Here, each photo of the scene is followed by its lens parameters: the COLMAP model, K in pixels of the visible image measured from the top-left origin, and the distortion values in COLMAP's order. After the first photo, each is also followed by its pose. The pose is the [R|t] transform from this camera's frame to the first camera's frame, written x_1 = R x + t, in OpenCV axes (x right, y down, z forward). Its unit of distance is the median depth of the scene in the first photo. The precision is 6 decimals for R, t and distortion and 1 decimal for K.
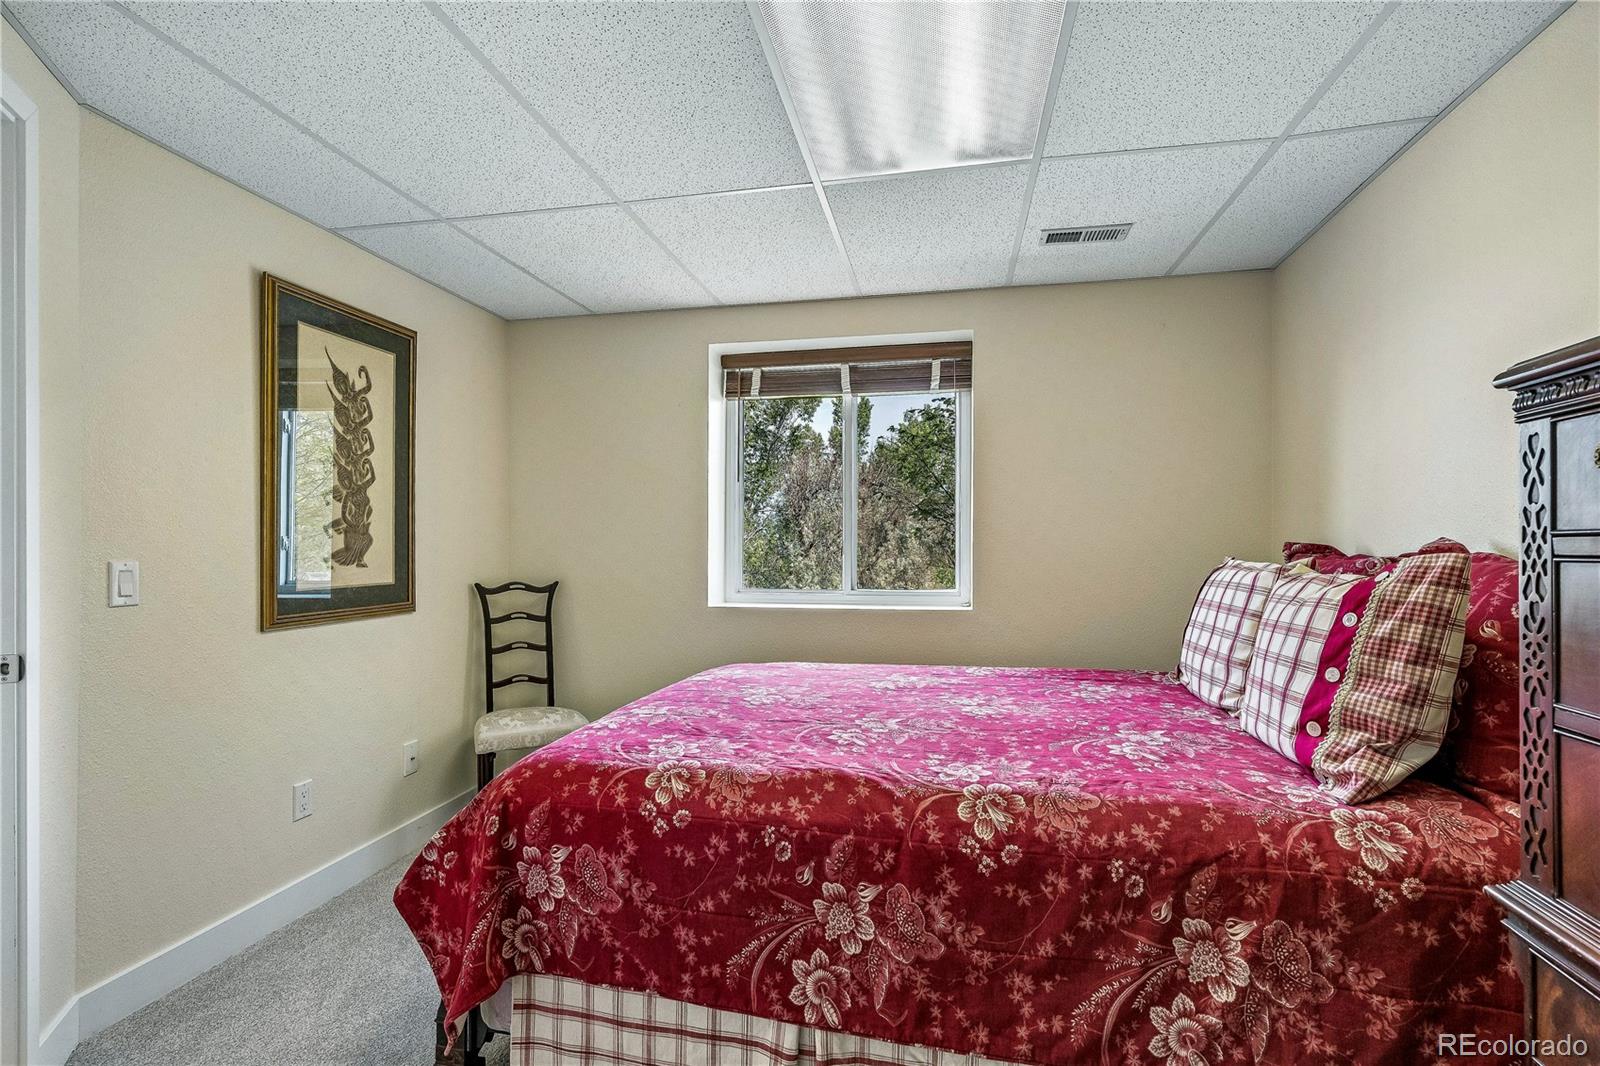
lens RADIAL K [[765.6, 0, 794.2], [0, 765.6, 543.5], [0, 0, 1]] dist [-0.003061, 0.001551]
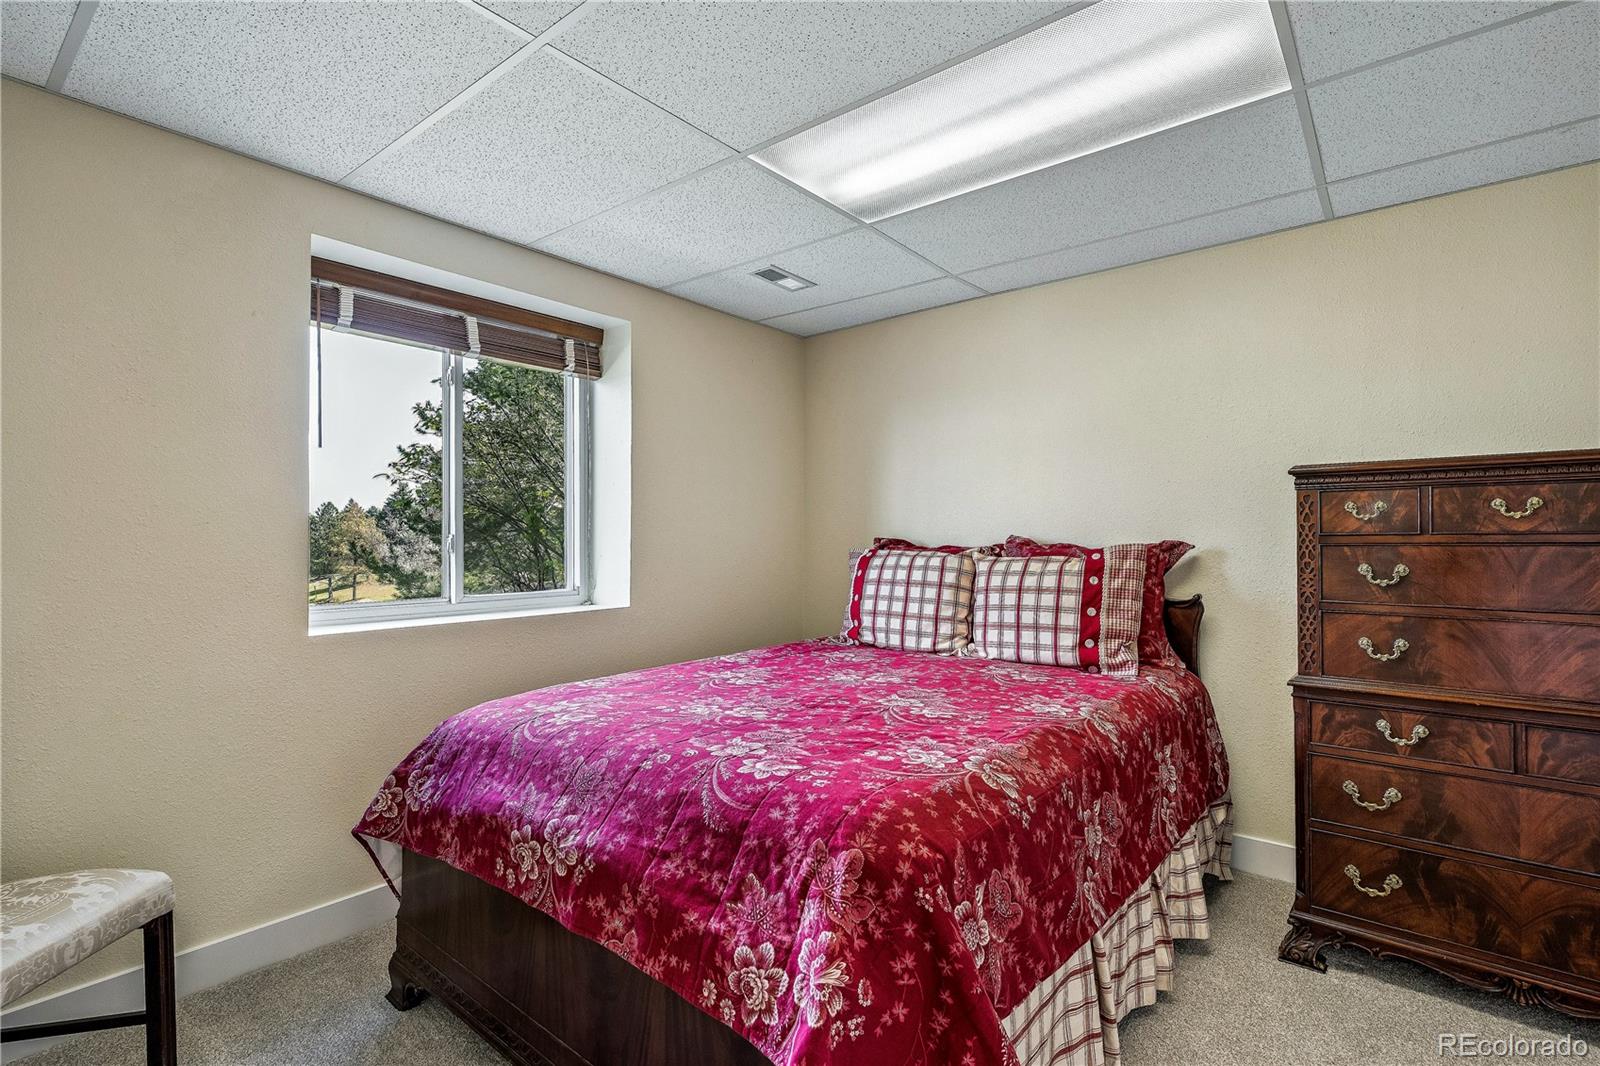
lens RADIAL K [[765.6, 0, 788.4], [0, 765.6, 530.9], [0, 0, 1]] dist [-0.003061, 0.001551]
pose [[0.453899, 0.008830, 0.891009, -1.145138], [0.000254, 0.999950, -0.010039, 0.000066], [-0.891053, 0.004783, 0.453874, 0.769202]]
